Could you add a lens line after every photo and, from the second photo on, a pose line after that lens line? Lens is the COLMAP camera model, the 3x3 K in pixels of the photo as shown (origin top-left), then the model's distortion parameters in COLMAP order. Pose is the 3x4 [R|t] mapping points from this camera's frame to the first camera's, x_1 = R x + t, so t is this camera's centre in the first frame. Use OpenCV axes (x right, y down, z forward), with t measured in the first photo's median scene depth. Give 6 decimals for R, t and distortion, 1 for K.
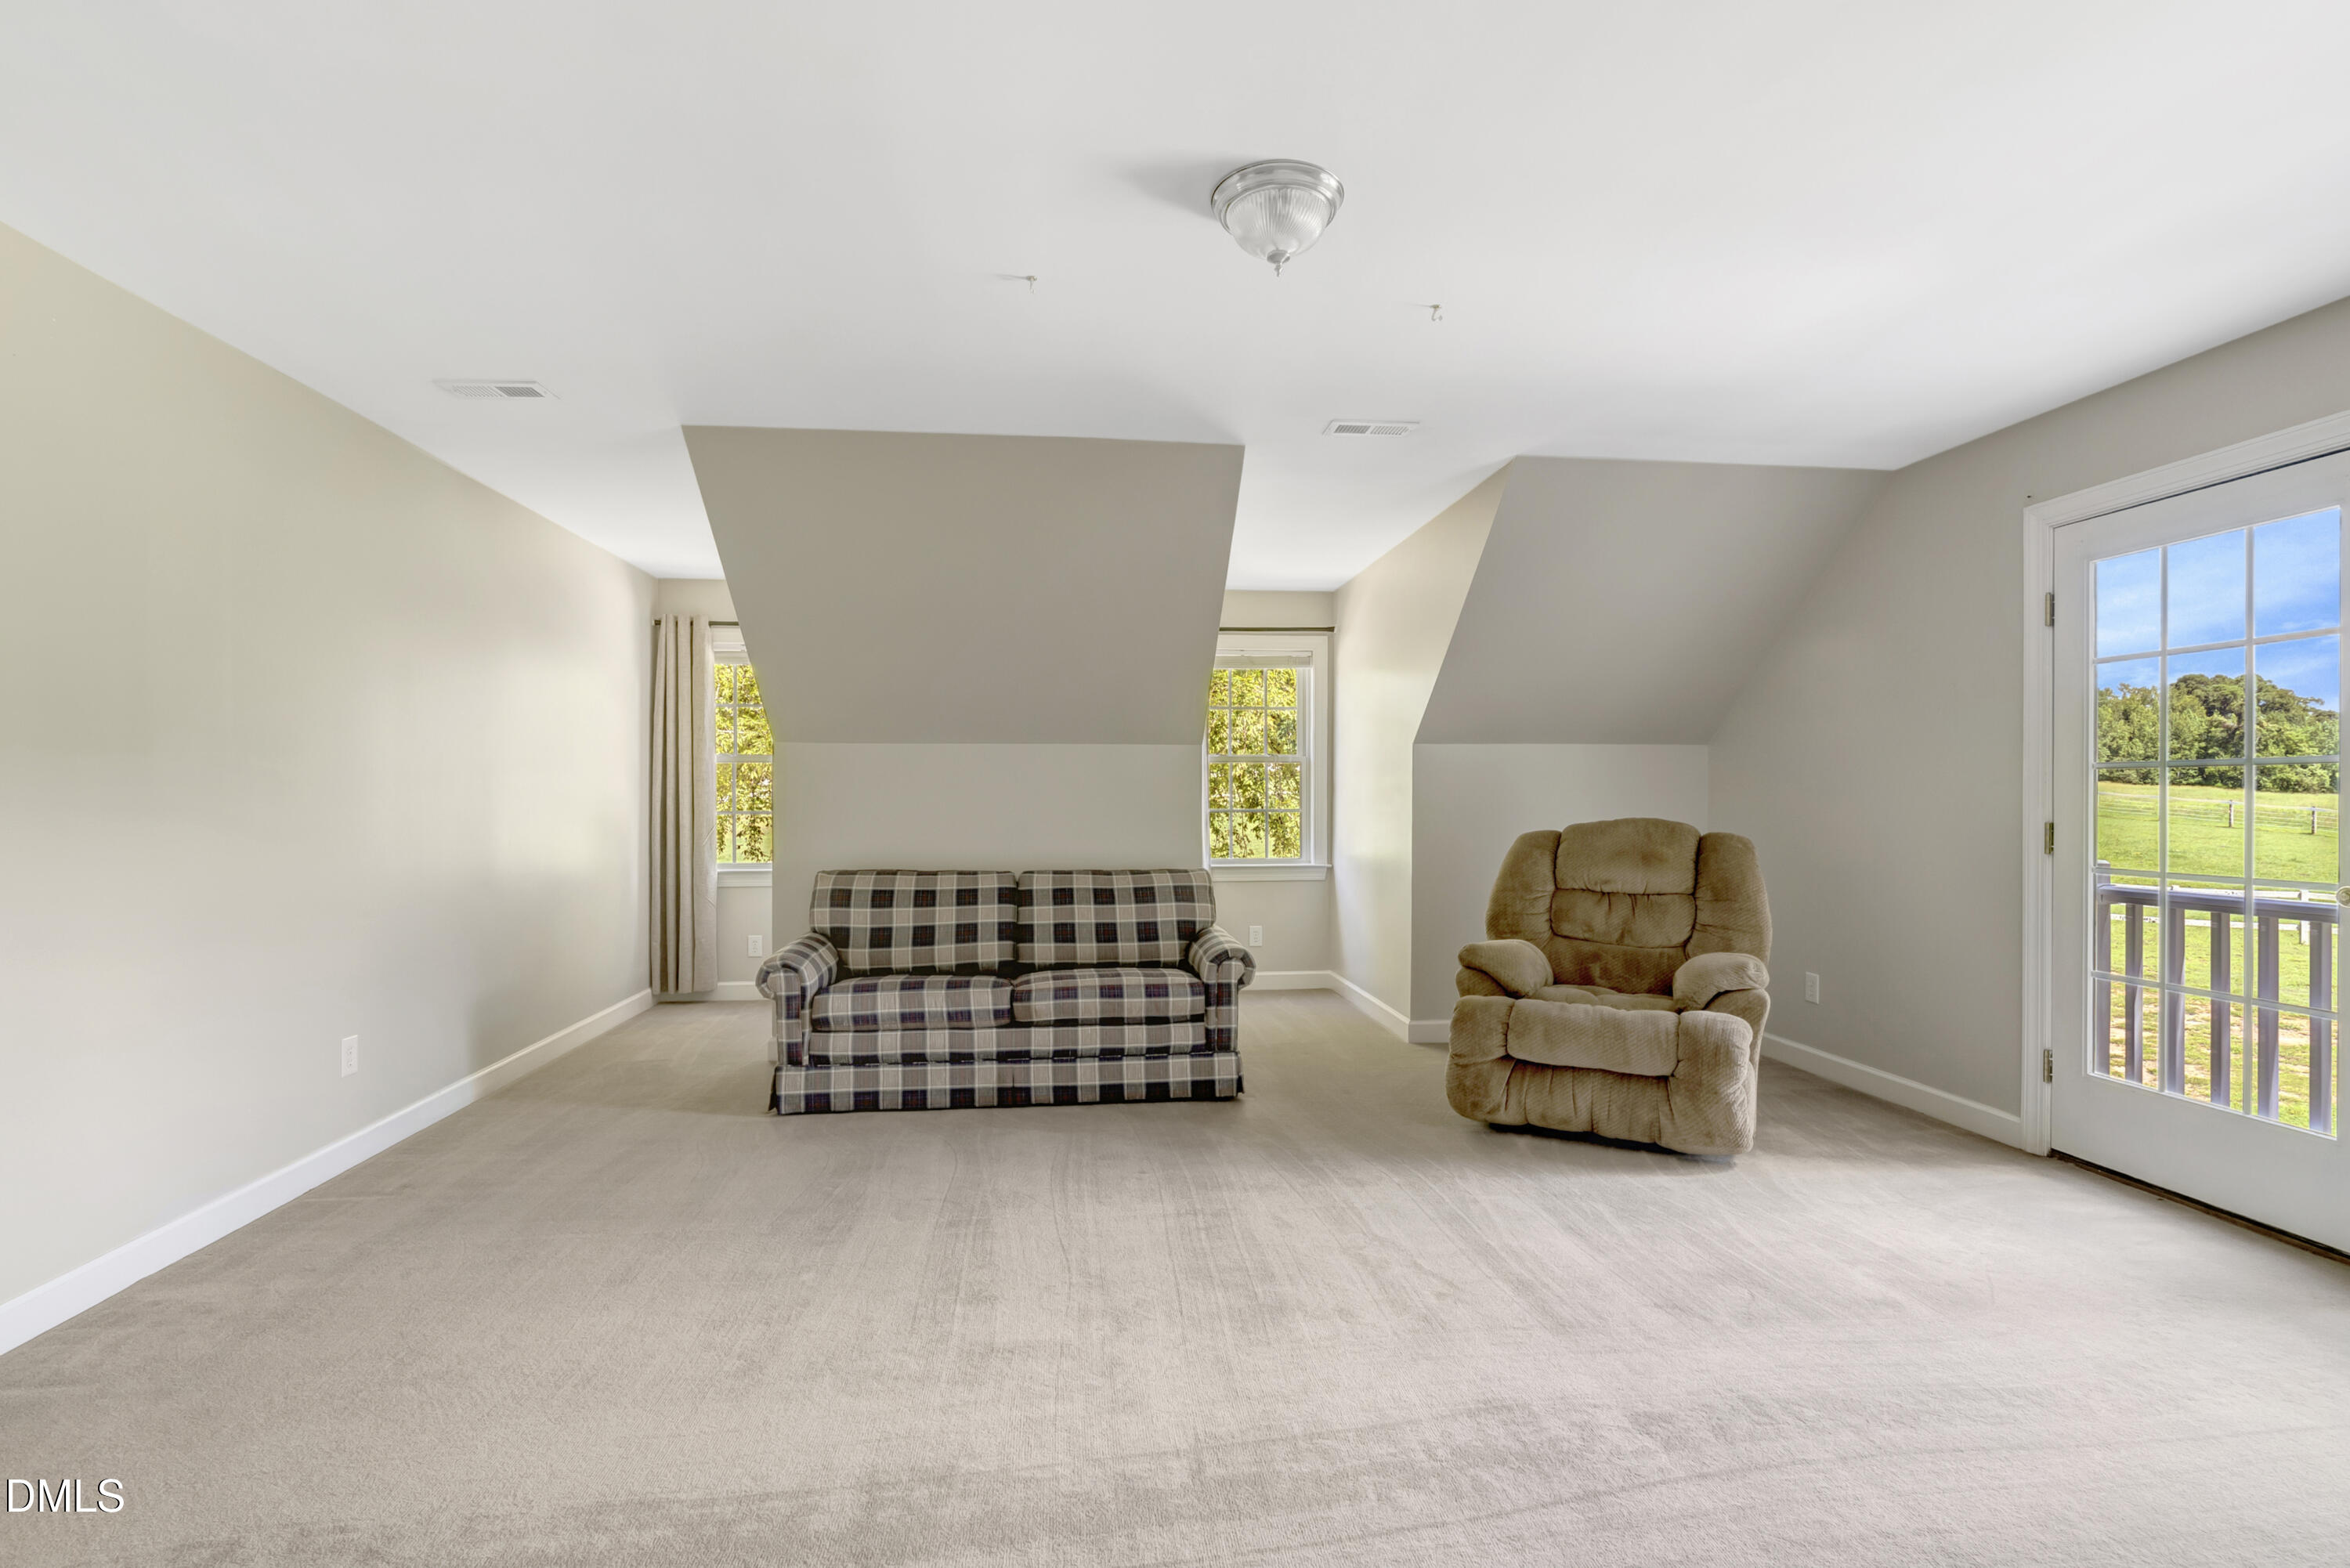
lens RADIAL K [[1077.8, 0, 1181.7], [0, 1077.8, 791.3], [0, 0, 1]] dist [0.001390, 0.002029]
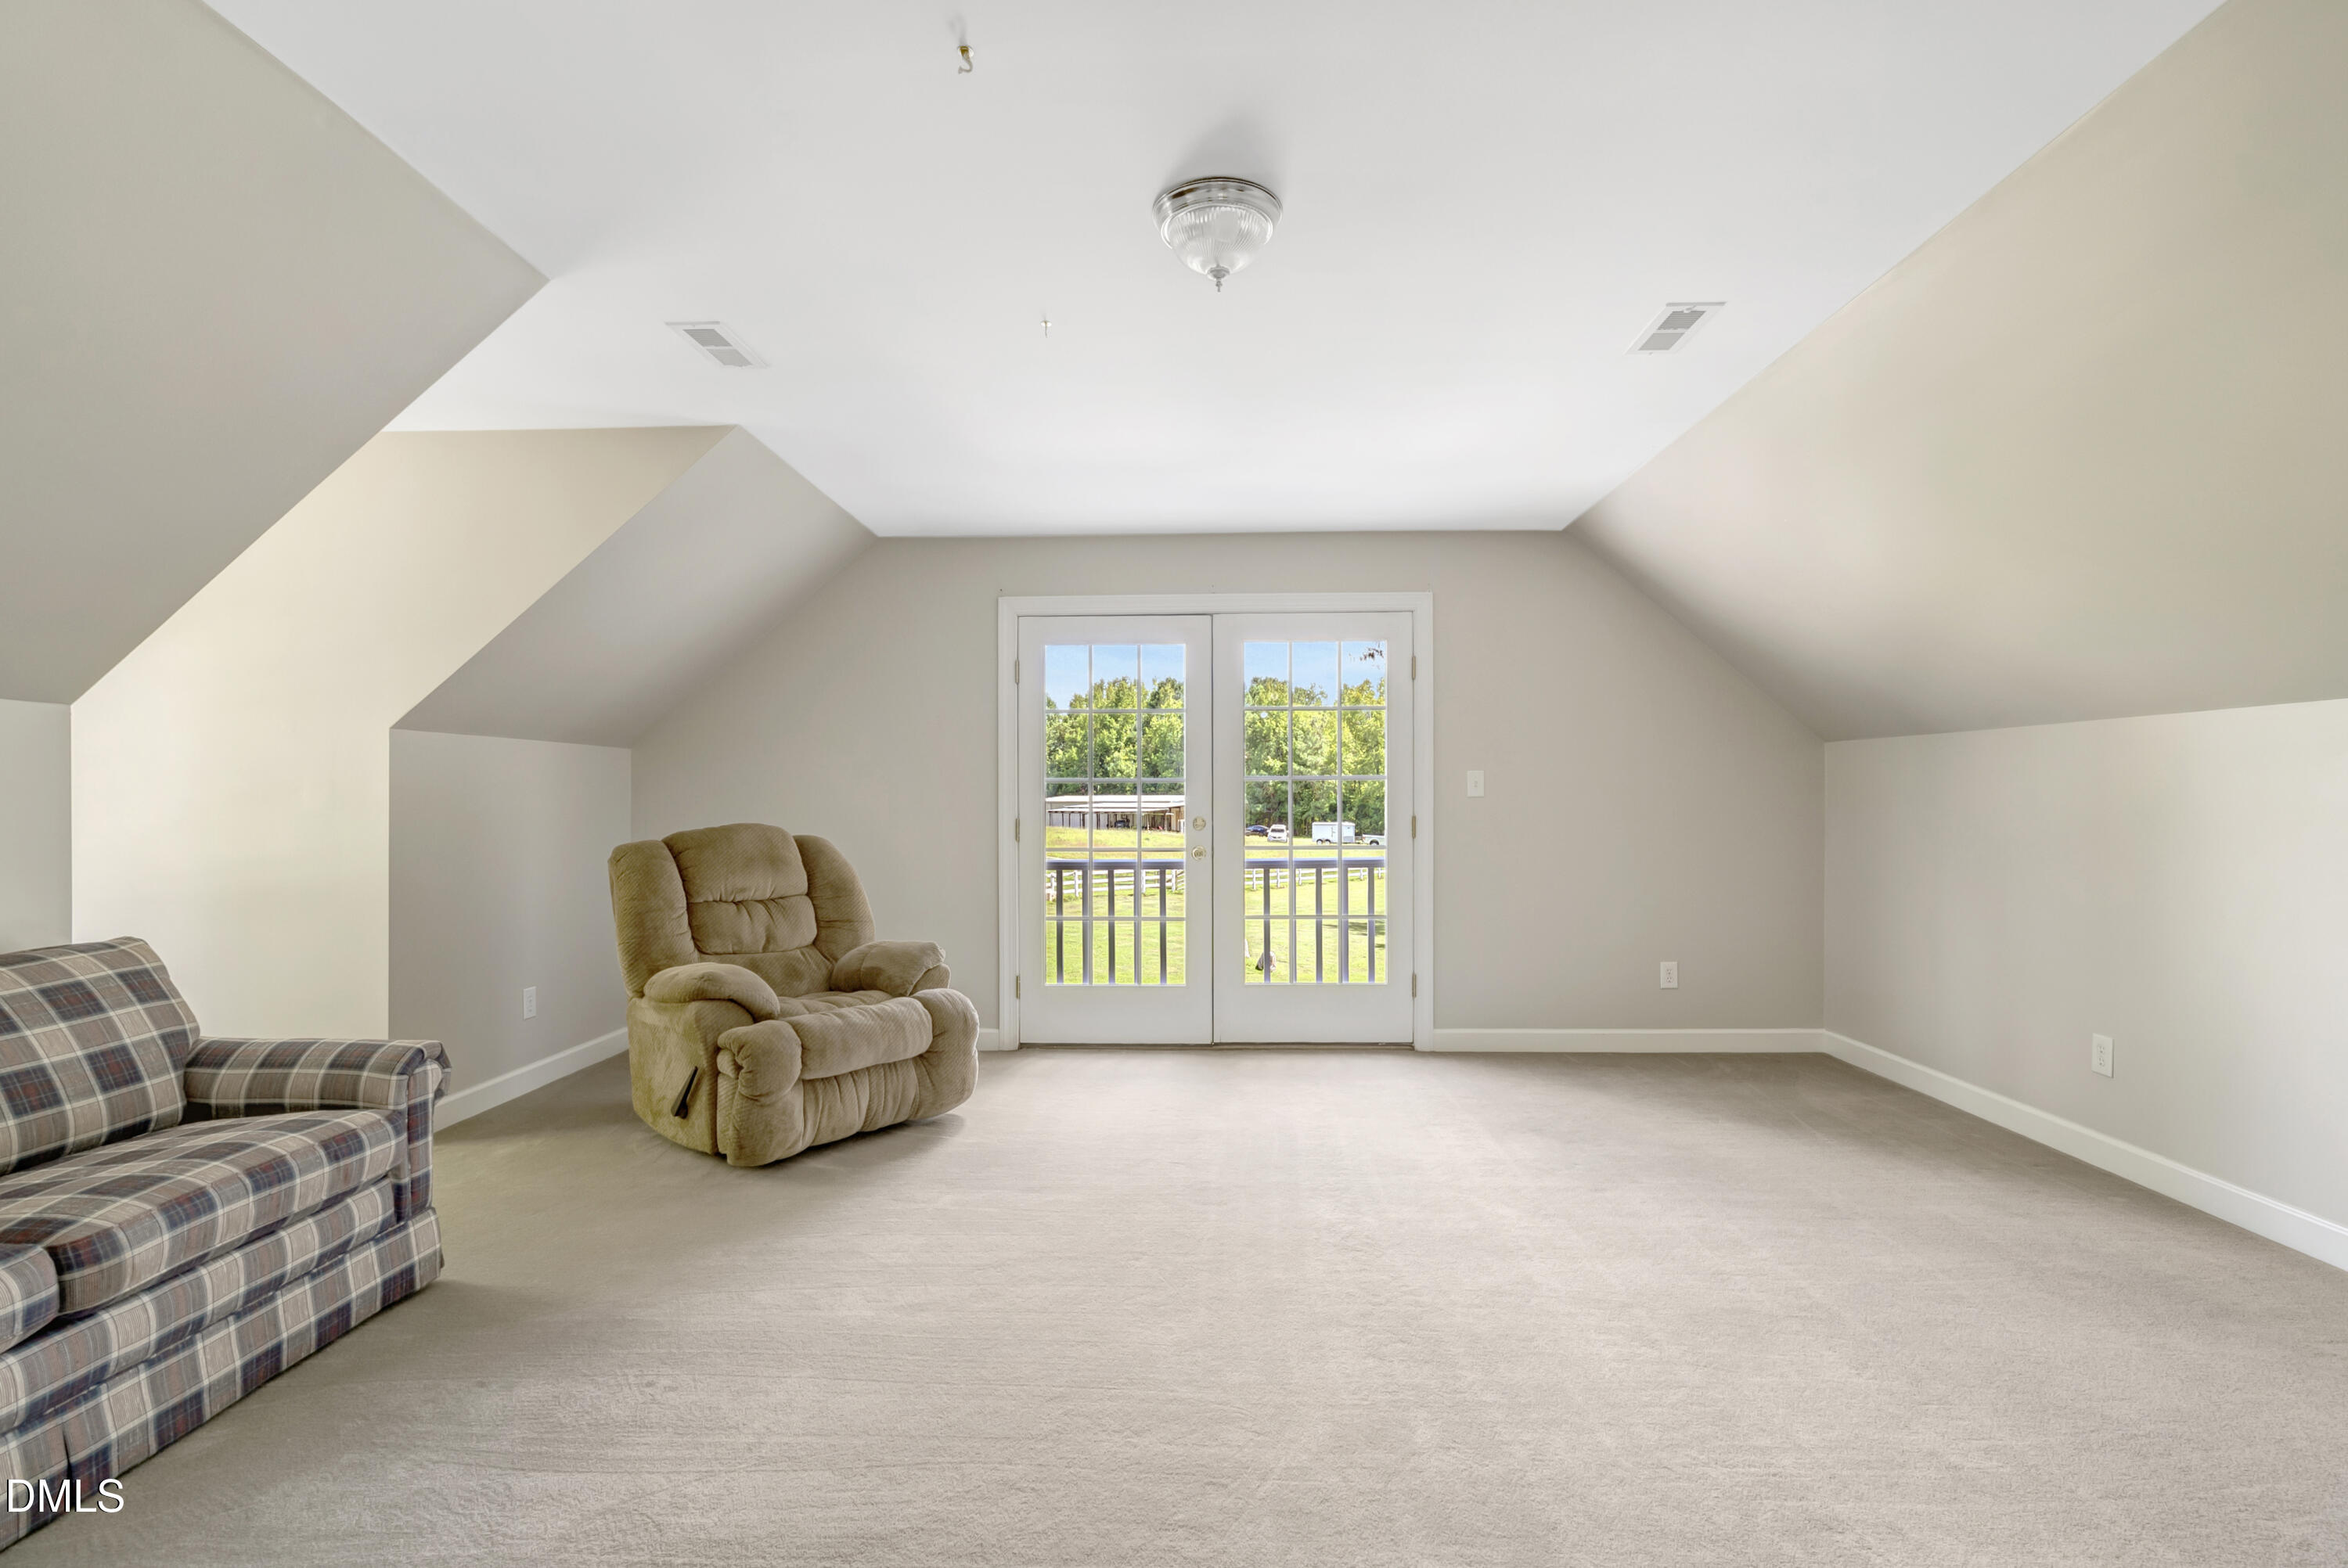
lens RADIAL K [[1076.8, 0, 1176.9], [0, 1076.8, 796.7], [0, 0, 1]] dist [0.001390, 0.002029]
pose [[0.158083, 0.002610, 0.987422, -0.514958], [-0.006194, 0.999979, -0.001652, 0.000100], [-0.987406, -0.005855, 0.158096, 0.483097]]
